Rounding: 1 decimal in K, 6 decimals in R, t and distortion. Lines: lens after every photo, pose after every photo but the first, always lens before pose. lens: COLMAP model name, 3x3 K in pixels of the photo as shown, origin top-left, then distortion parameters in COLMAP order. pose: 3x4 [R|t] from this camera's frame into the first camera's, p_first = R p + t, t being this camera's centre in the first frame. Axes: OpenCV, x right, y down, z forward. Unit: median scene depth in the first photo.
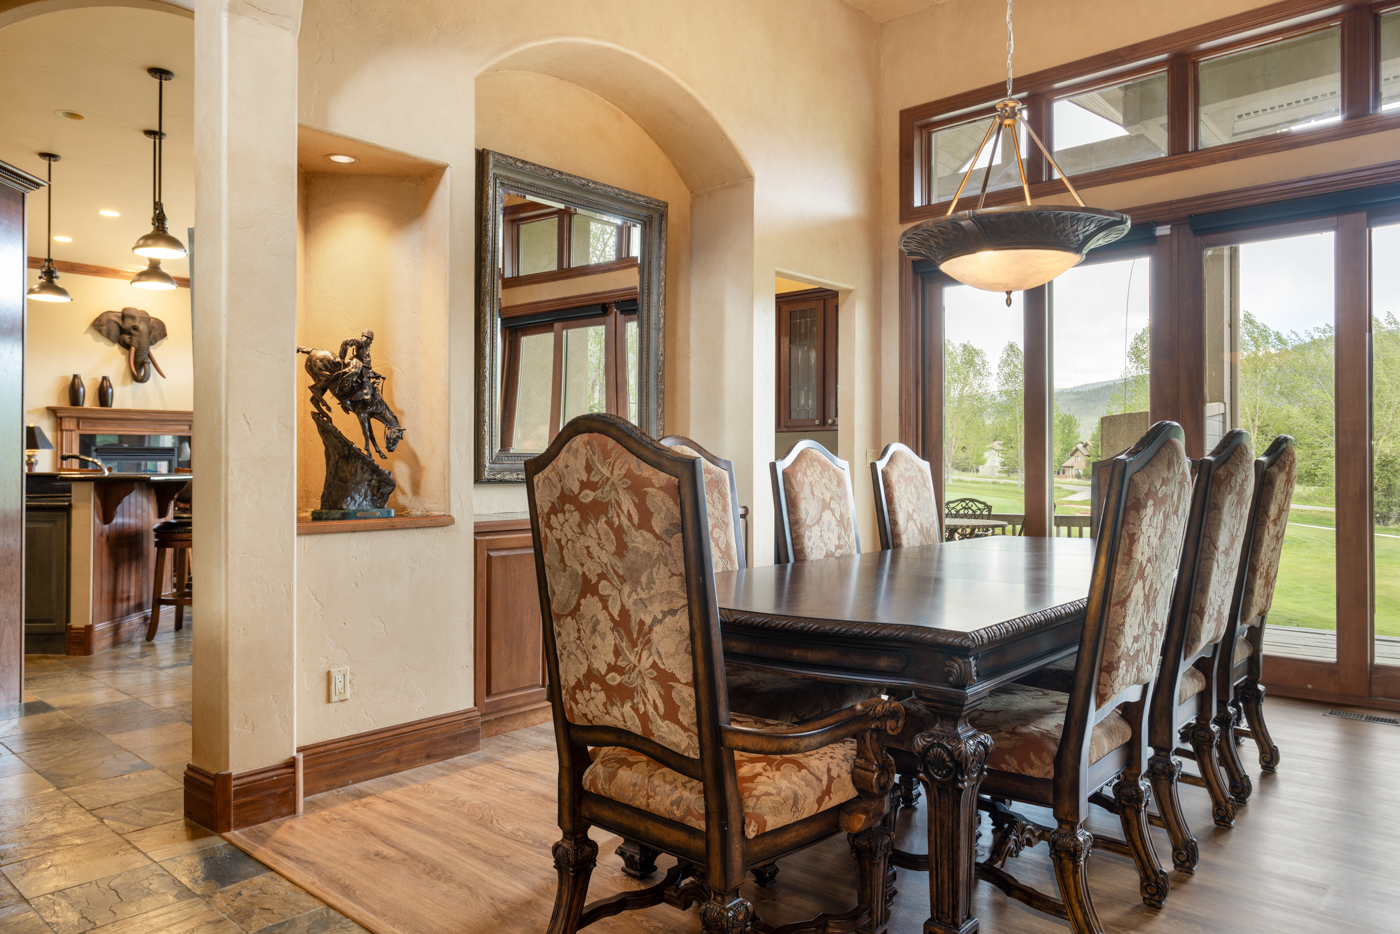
lens RADIAL K [[956.3, 0, 698.4], [0, 956.3, 454.1], [0, 0, 1]] dist [0.008583, -0.002242]
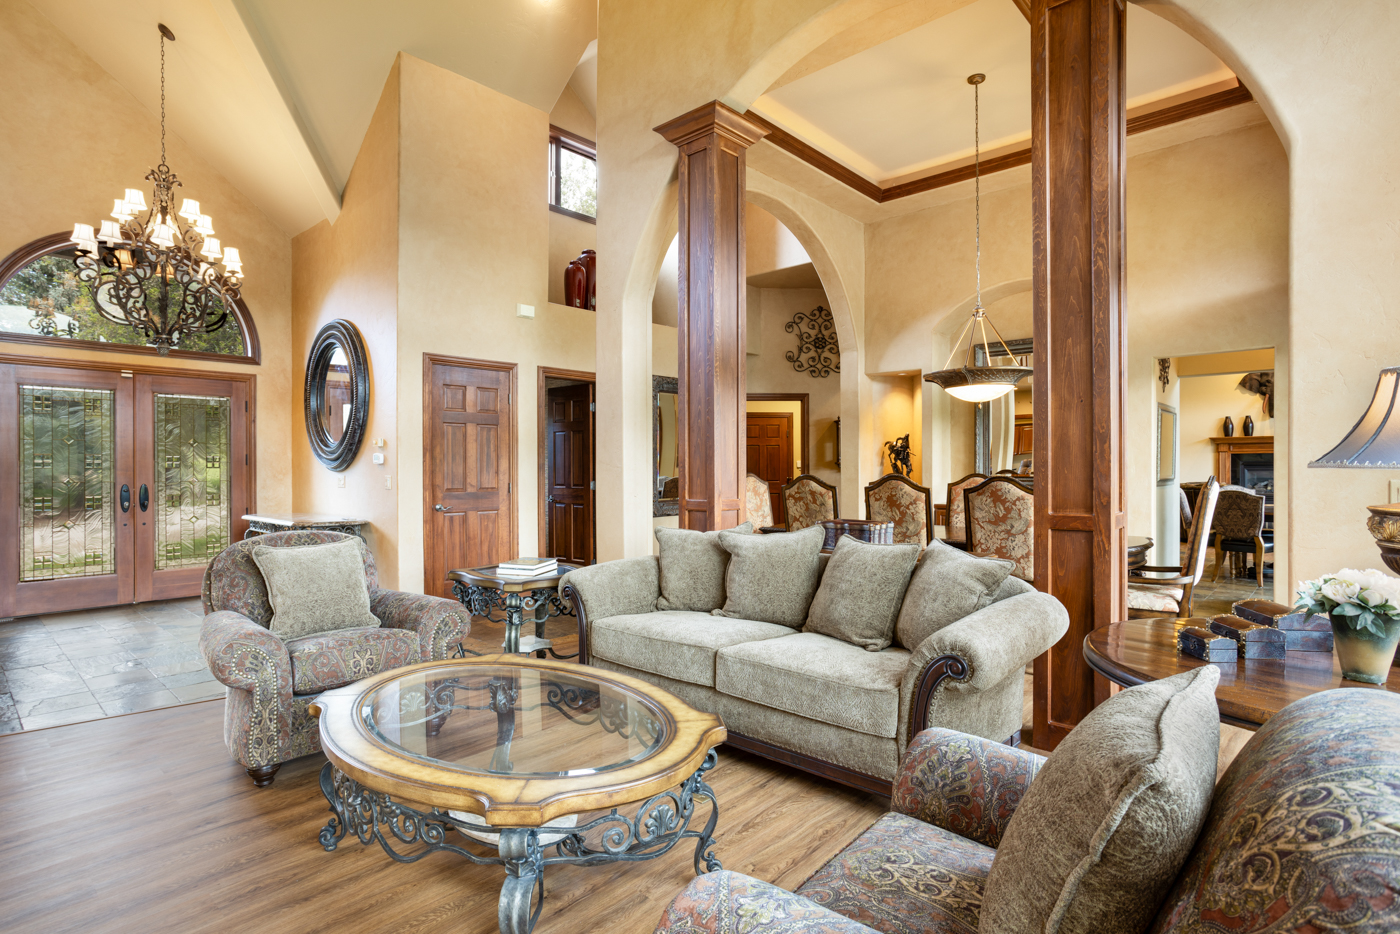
lens RADIAL K [[682.2, 0, 694.6], [0, 682.2, 462.2], [0, 0, 1]] dist [0.009560, -0.001246]
pose [[-0.010092, -0.008698, -0.999911, 0.593680], [0.015924, 0.999834, -0.008858, -0.012840], [0.999822, -0.016012, -0.009952, 0.138202]]
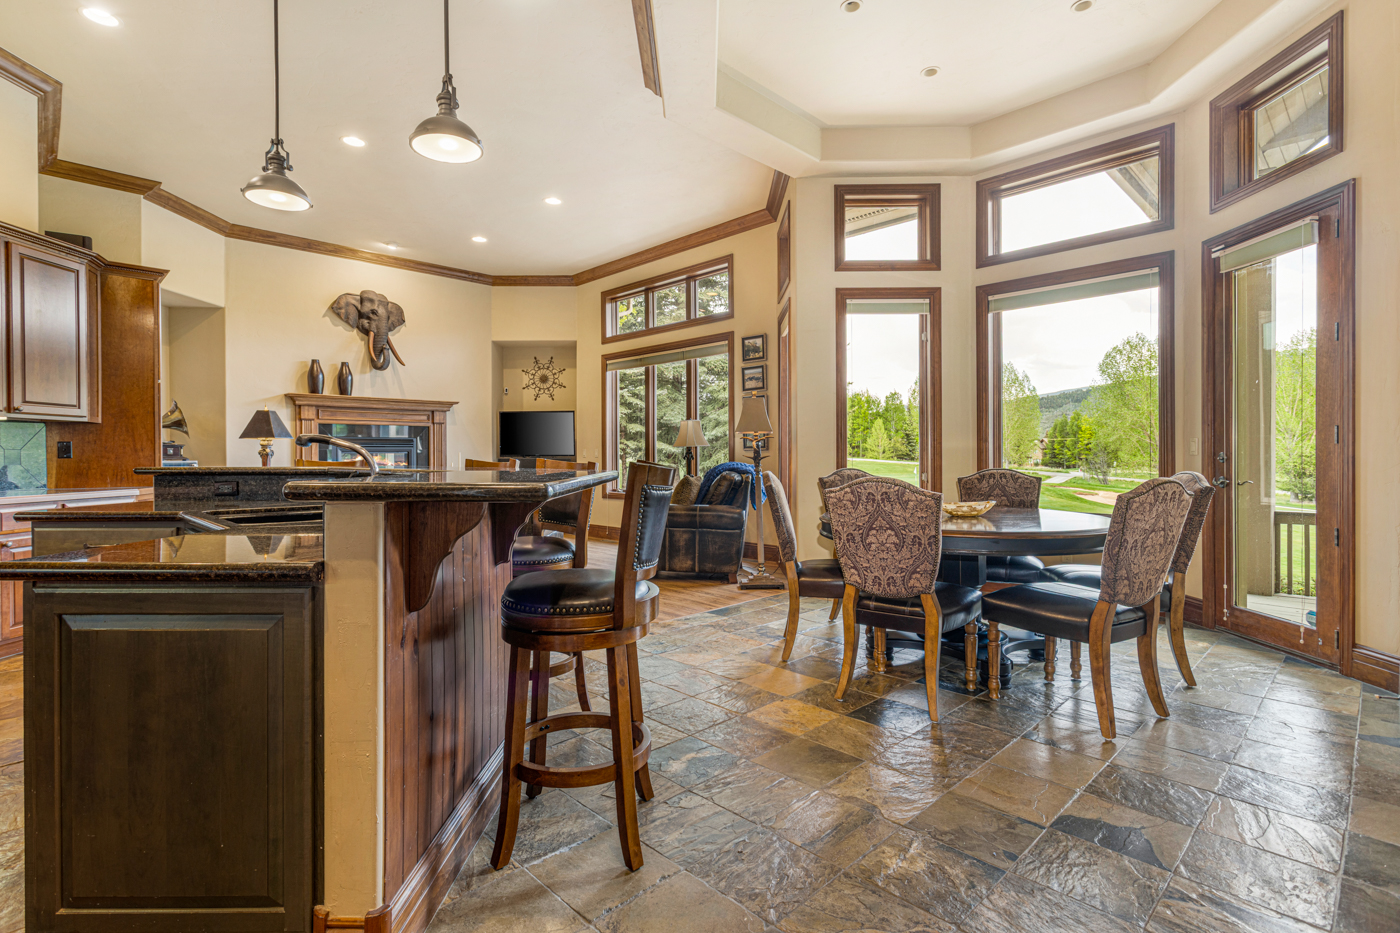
lens RADIAL K [[682.2, 0, 697.5], [0, 682.2, 460.1], [0, 0, 1]] dist [0.009560, -0.001246]
pose [[0.998082, -0.001264, -0.061890, -0.274503], [0.002282, 0.999863, 0.016378, 0.005602], [0.061861, -0.016488, 0.997949, 0.415444]]
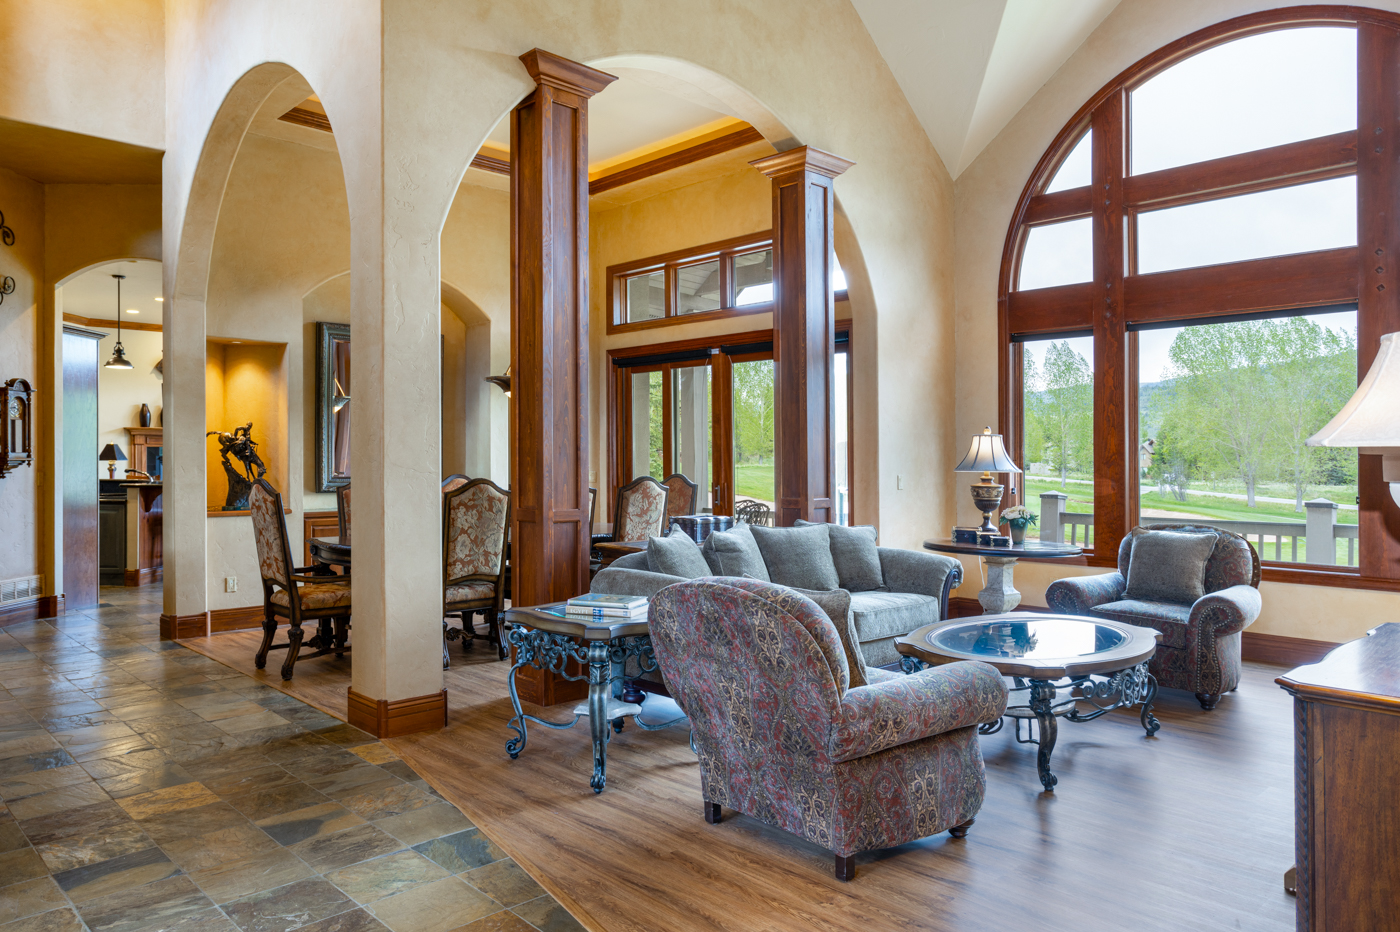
lens RADIAL K [[956.3, 0, 697.7], [0, 956.3, 464.1], [0, 0, 1]] dist [0.008583, -0.002242]
pose [[0.997544, 0.005338, -0.069842, 0.278313], [-0.004236, 0.999864, 0.015911, -0.025657], [0.069917, -0.015576, 0.997431, -0.368707]]
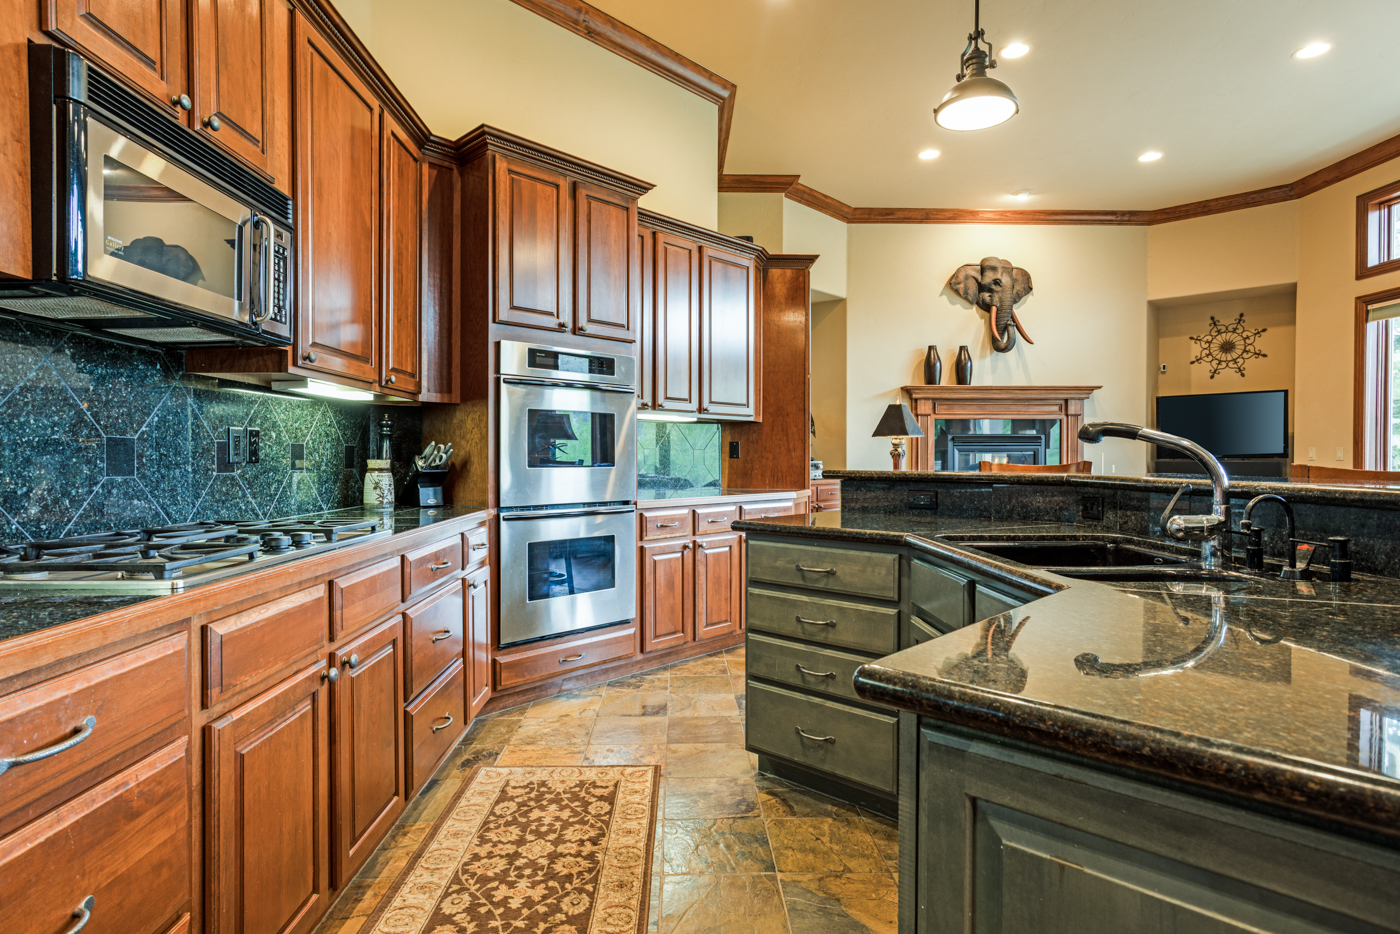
lens RADIAL K [[761.9, 0, 691.7], [0, 761.9, 463.3], [0, 0, 1]] dist [-0.010483, 0.003719]
pose [[0.689119, 0.008269, -0.724601, -0.374911], [0.004860, 0.999860, 0.016032, 0.005938], [0.724632, -0.014570, 0.688982, 0.475144]]
